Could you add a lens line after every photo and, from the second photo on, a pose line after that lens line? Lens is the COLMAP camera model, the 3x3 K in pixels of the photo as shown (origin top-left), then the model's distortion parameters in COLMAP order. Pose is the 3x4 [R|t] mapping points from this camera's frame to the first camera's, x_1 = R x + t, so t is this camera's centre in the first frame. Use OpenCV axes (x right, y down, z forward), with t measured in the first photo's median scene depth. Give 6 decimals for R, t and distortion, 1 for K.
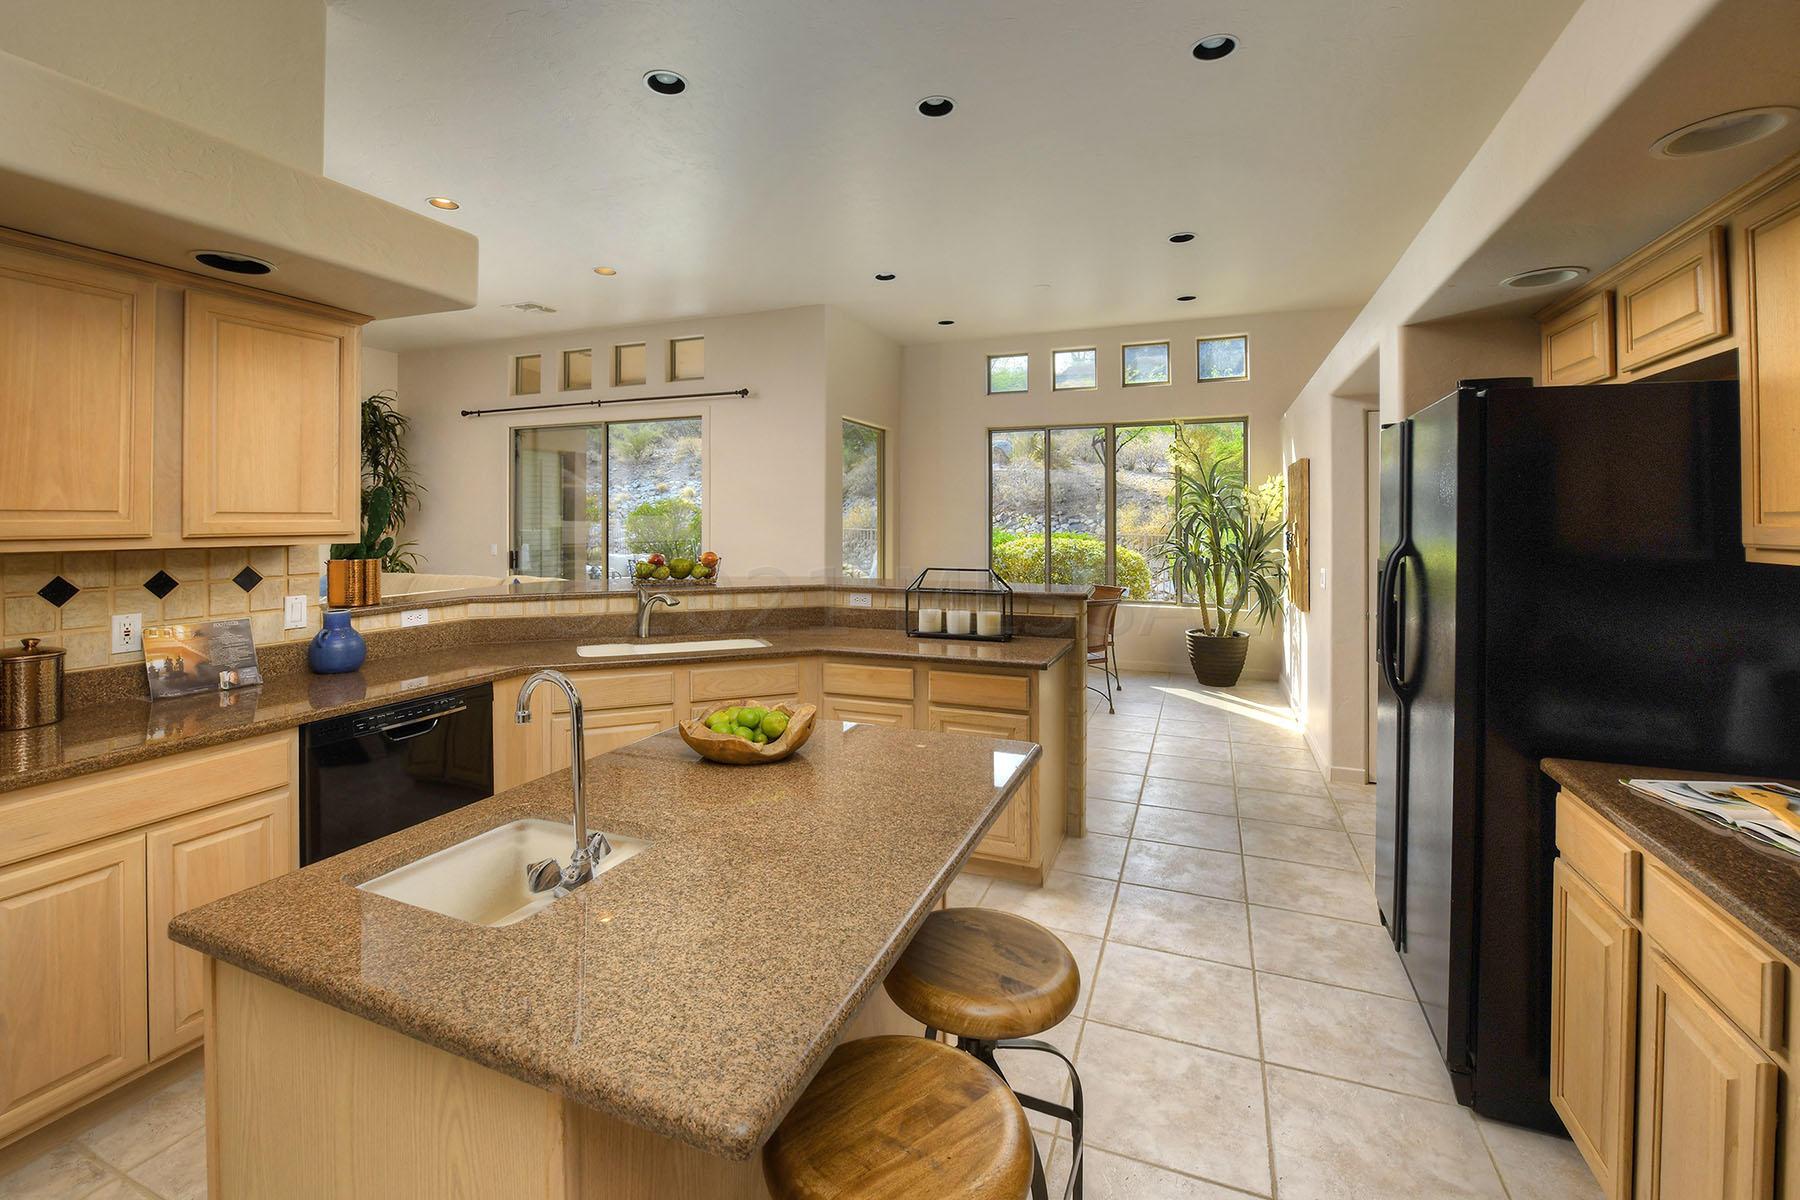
lens RADIAL K [[775.6, 0, 857.5], [0, 775.6, 524.0], [0, 0, 1]] dist [0.012913, -0.000066]
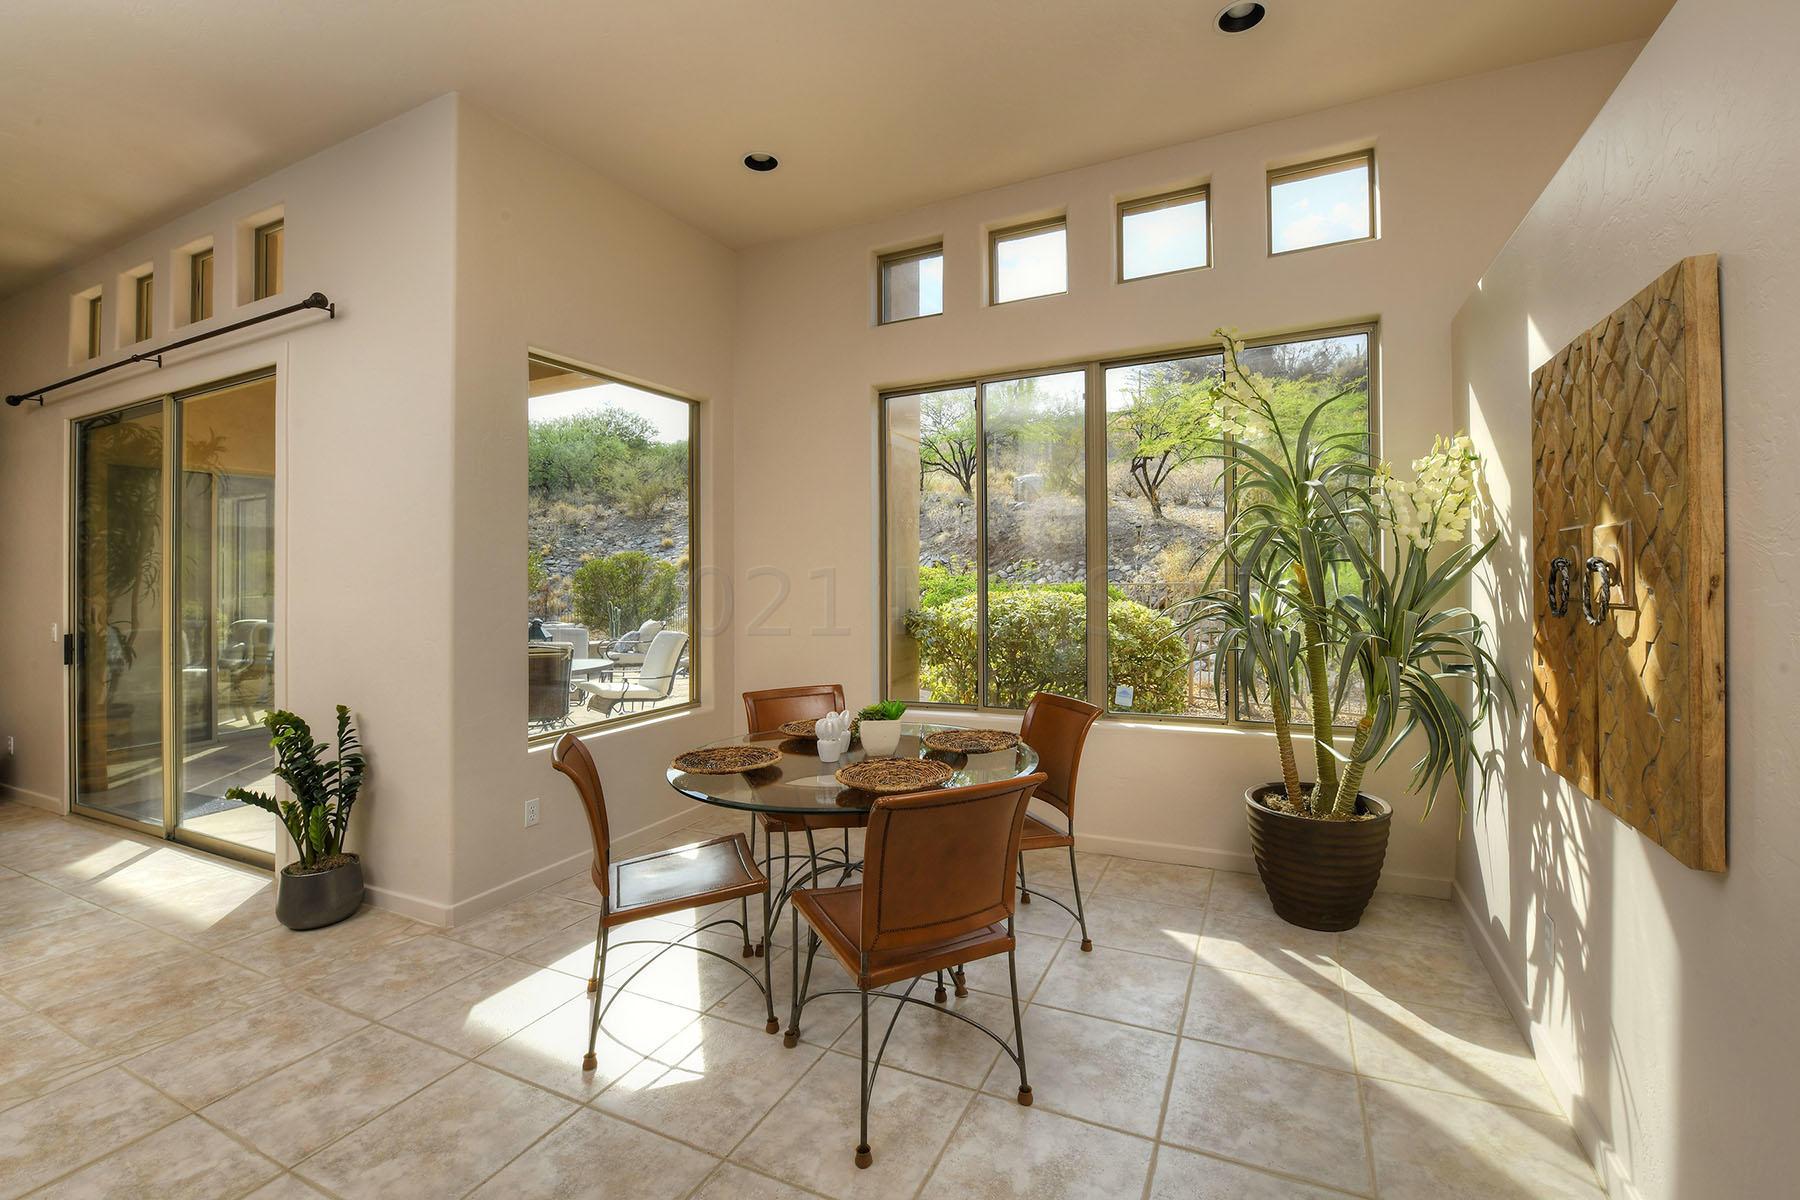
lens RADIAL K [[775.6, 0, 912.2], [0, 775.6, 601.9], [0, 0, 1]] dist [0.012913, -0.000066]
pose [[0.998889, -0.017527, -0.043741, 0.258141], [0.018586, 0.999541, 0.023914, 0.013488], [0.043302, -0.024700, 0.998757, 0.560680]]
